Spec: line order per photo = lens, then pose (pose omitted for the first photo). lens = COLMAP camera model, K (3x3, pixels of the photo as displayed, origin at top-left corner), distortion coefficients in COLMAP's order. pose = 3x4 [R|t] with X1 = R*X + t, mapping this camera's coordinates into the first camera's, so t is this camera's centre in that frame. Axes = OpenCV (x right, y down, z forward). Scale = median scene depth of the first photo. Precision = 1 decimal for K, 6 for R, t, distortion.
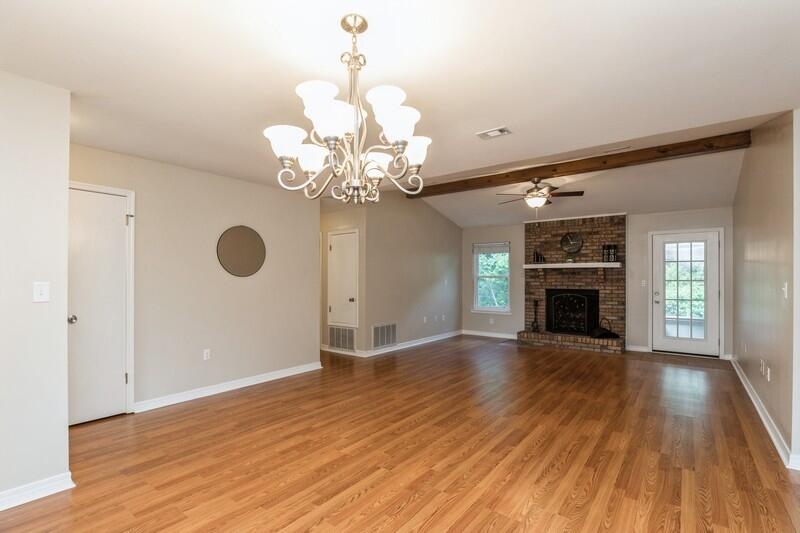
lens RADIAL K [[392.2, 0, 398.8], [0, 392.2, 276.2], [0, 0, 1]] dist [-0.015057, -0.000271]
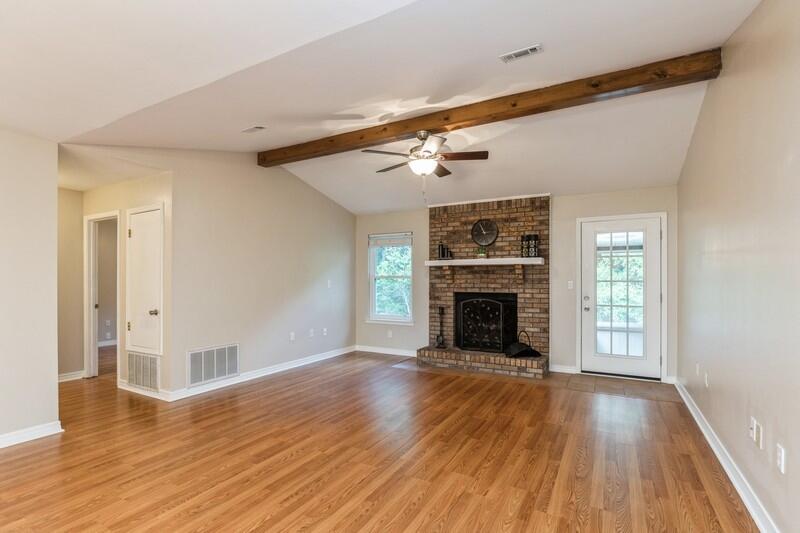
lens RADIAL K [[392.2, 0, 406.0], [0, 392.2, 278.5], [0, 0, 1]] dist [-0.015057, -0.000271]
pose [[0.988517, -0.002538, 0.151090, 0.191622], [0.001924, 0.999989, 0.004213, 0.001861], [-0.151099, -0.003874, 0.988511, 0.288466]]
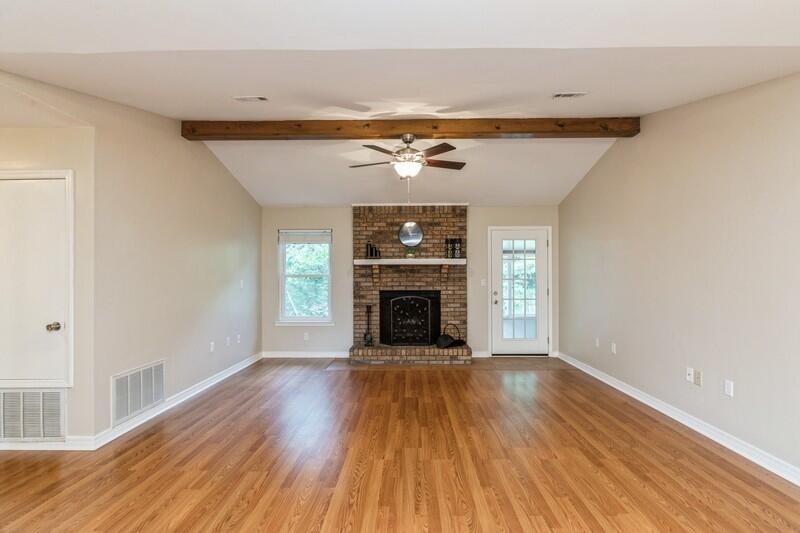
lens RADIAL K [[389.2, 0, 412.1], [0, 389.2, 275.4], [0, 0, 1]] dist [-0.008583, 0.001944]
pose [[0.794714, -0.000944, 0.606983, -0.061076], [0.001083, 0.999999, 0.000138, 0.001675], [-0.606983, 0.000548, 0.794715, 0.385755]]
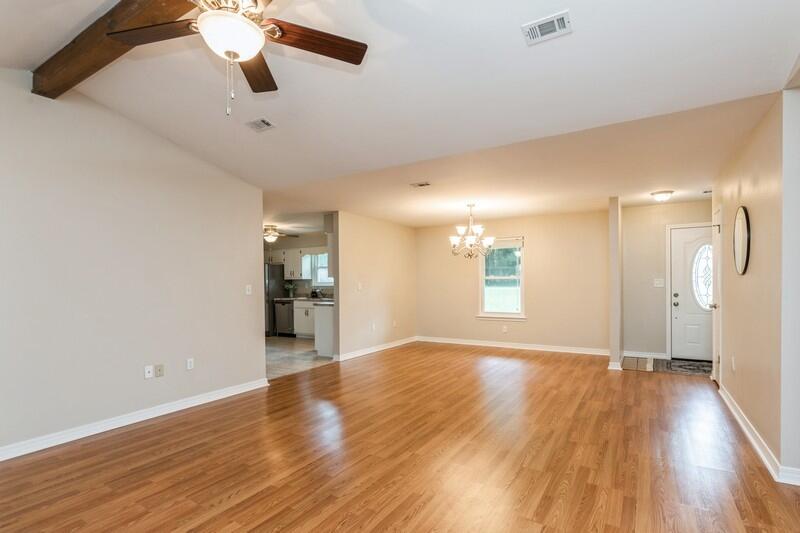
lens RADIAL K [[389.2, 0, 404.1], [0, 389.2, 285.1], [0, 0, 1]] dist [-0.008583, 0.001944]
pose [[-0.994993, 0.013215, -0.099067, 0.216373], [0.012508, 0.999892, 0.007750, 0.005370], [0.099159, 0.006472, -0.995051, 1.160489]]
